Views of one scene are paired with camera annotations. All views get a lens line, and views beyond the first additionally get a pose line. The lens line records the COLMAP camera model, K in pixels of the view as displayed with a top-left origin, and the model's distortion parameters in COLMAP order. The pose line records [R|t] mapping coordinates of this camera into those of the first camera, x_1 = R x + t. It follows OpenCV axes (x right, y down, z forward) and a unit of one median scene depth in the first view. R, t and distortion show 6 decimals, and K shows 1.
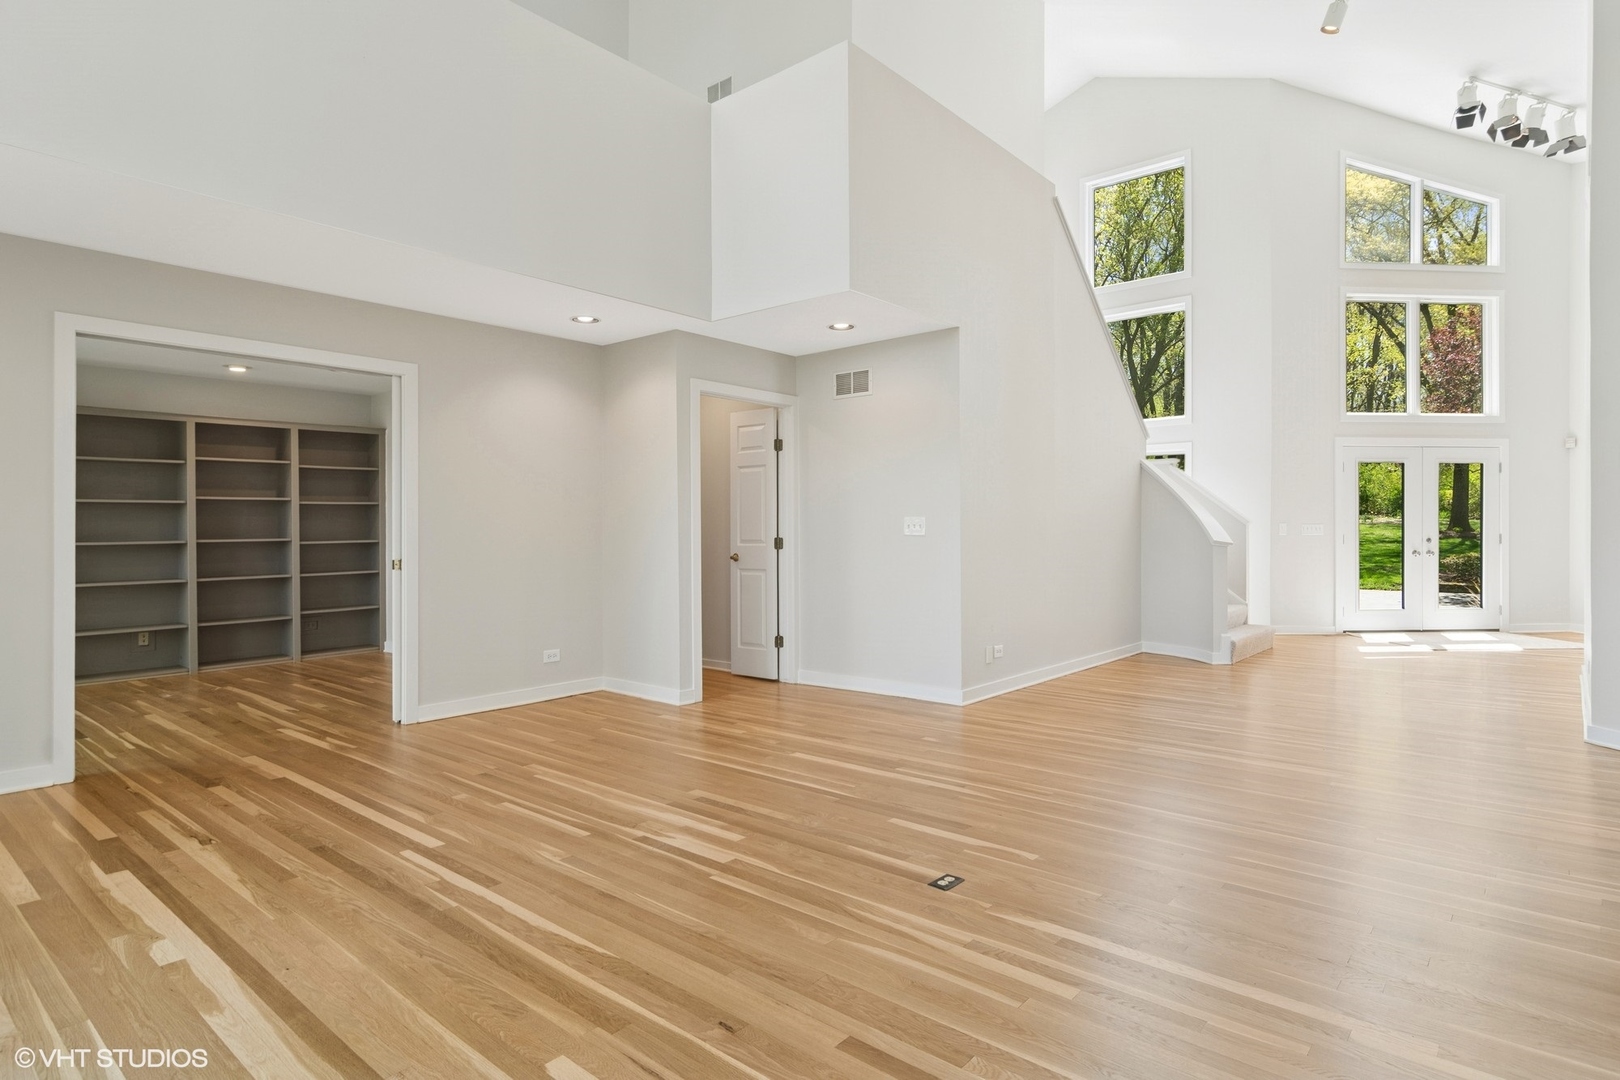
lens RADIAL K [[886.3, 0, 798.8], [0, 886.3, 537.5], [0, 0, 1]] dist [0.002110, -0.000551]
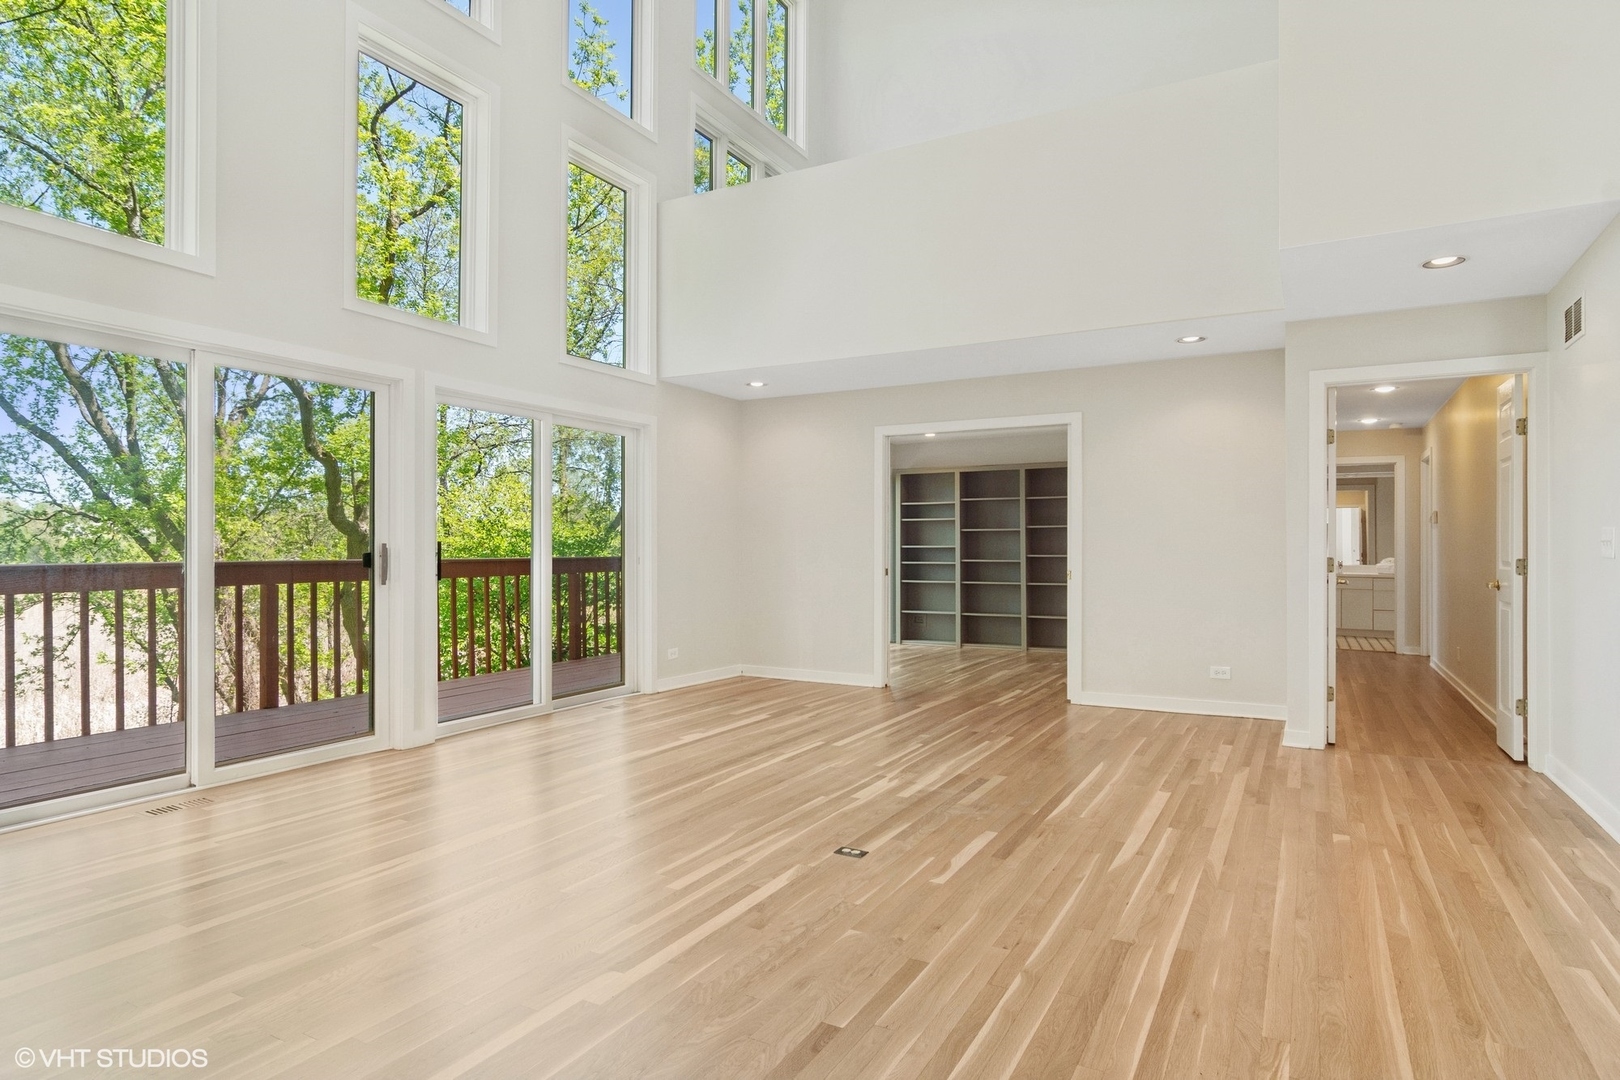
lens RADIAL K [[886.3, 0, 795.9], [0, 886.3, 547.3], [0, 0, 1]] dist [0.002110, -0.000551]
pose [[0.186026, 0.000941, -0.982544, 1.128415], [-0.009504, 0.999954, -0.000841, -0.005514], [0.982499, 0.009495, 0.186027, 0.623852]]
